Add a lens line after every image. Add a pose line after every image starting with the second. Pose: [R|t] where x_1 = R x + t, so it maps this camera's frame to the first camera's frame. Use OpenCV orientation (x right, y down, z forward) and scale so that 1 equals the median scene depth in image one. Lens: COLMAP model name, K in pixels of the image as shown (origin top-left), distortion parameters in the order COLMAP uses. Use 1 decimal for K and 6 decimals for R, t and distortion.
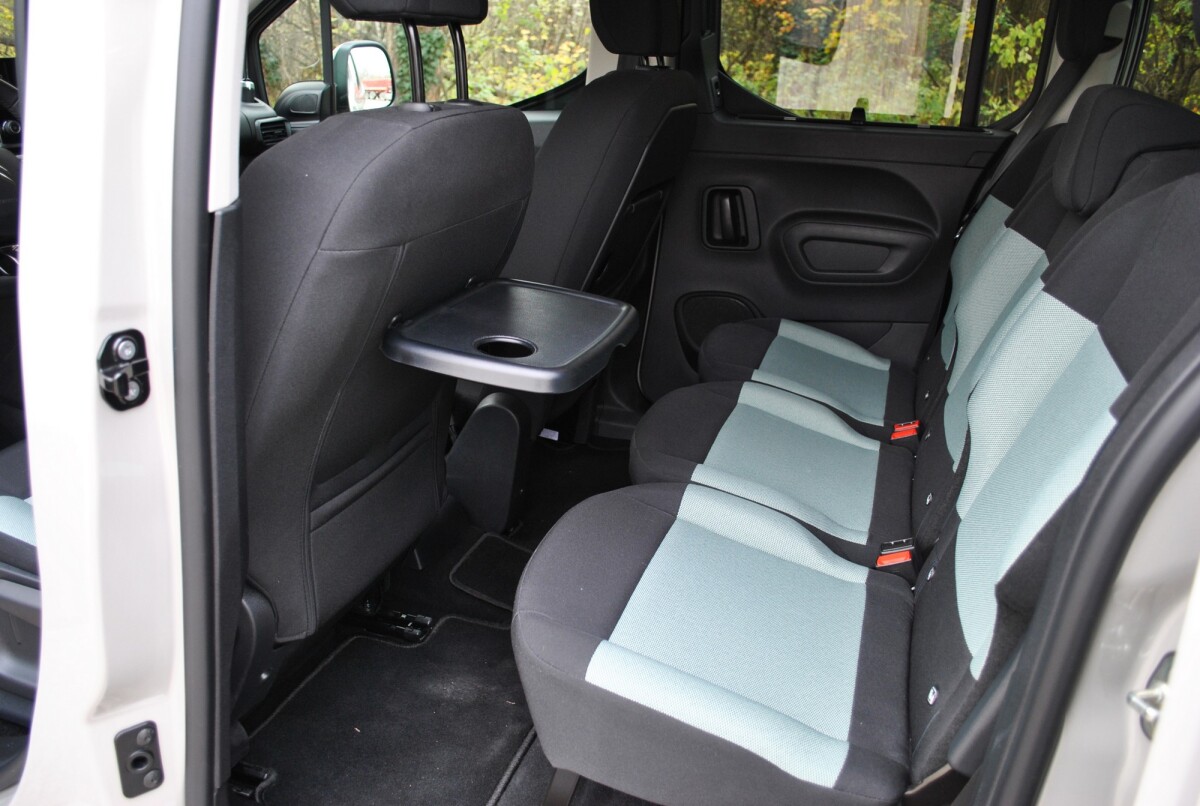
lens RADIAL K [[944.3, 0, 600.5], [0, 944.3, 396.5], [0, 0, 1]] dist [-0.086049, 0.017233]
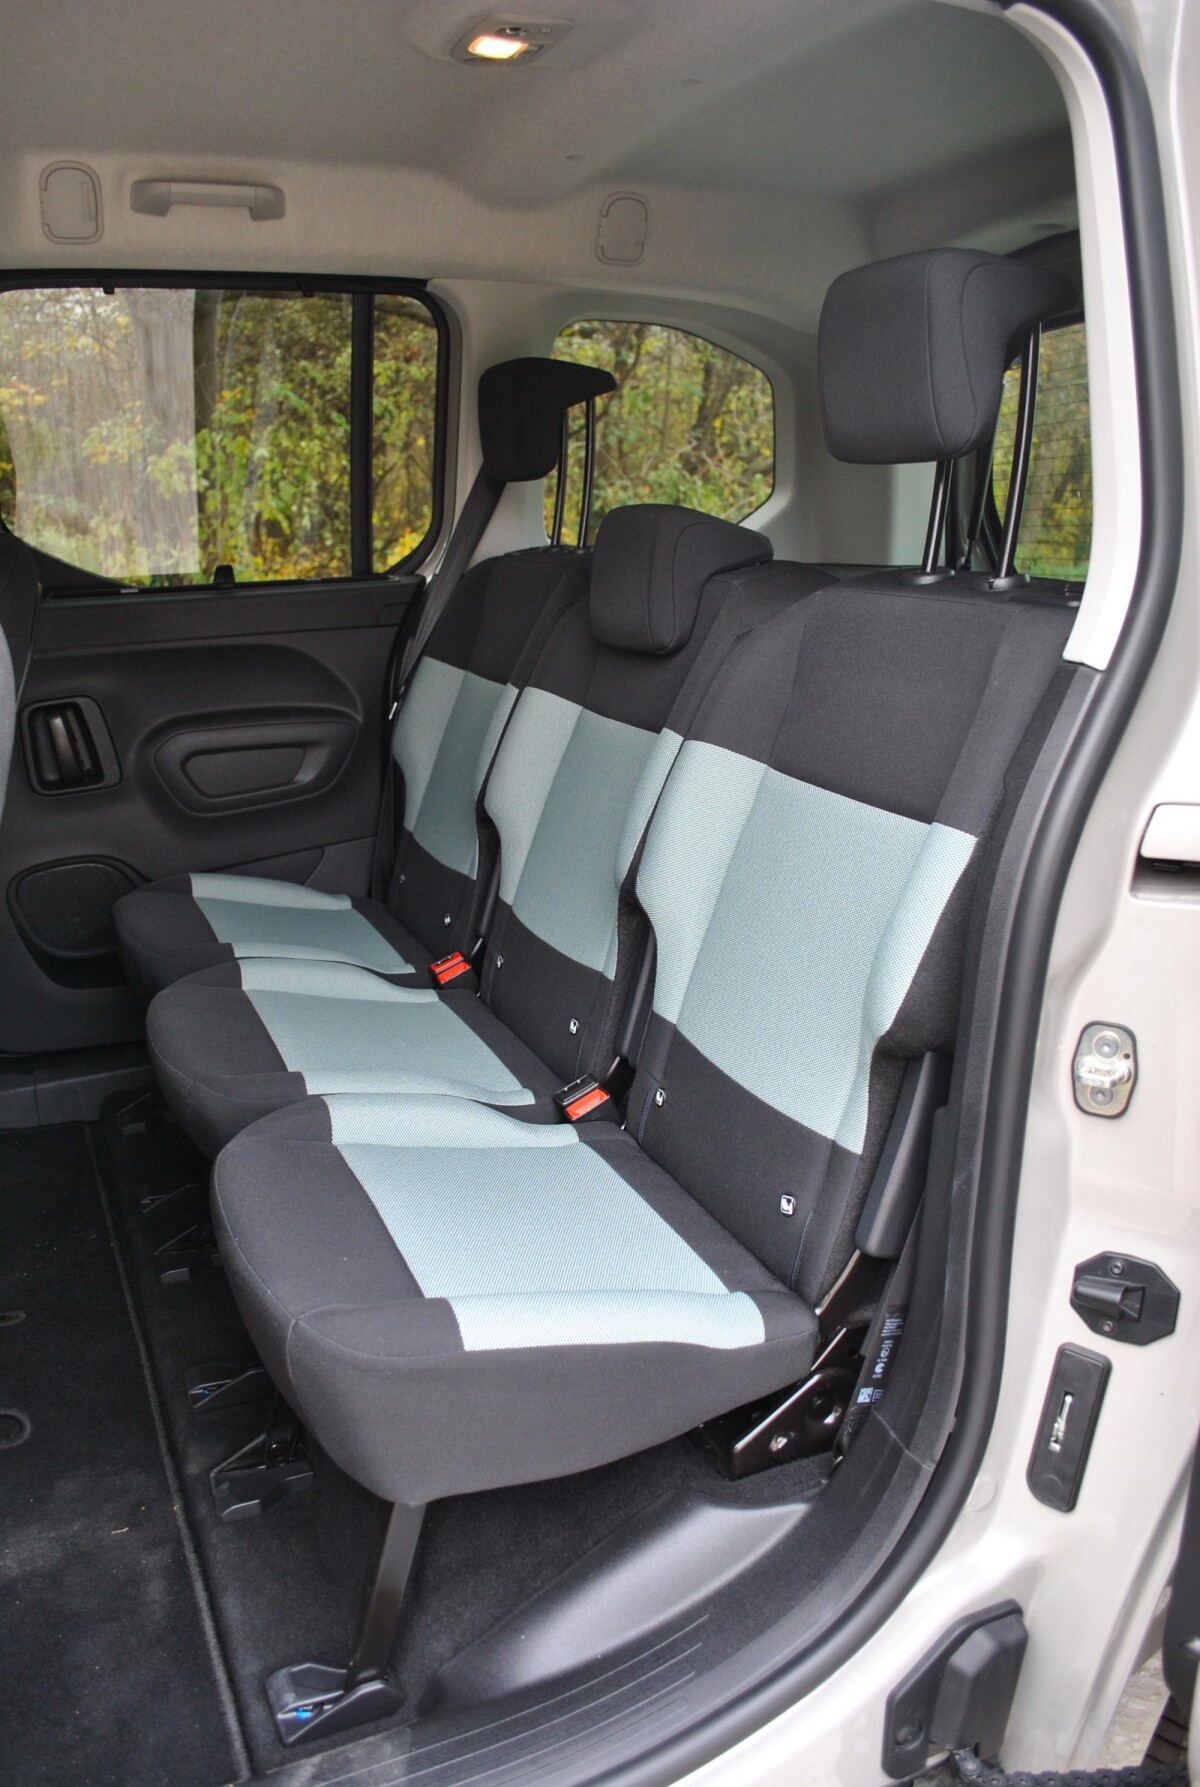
lens RADIAL K [[1406.3, 0, 600.0], [0, 1406.3, 893.5], [0, 0, 1]] dist [-0.086049, 0.017233]
pose [[0.744723, -0.221300, 0.629615, -0.233245], [0.263448, 0.964287, 0.027321, -0.017364], [-0.613175, 0.145524, 0.776427, 0.021618]]
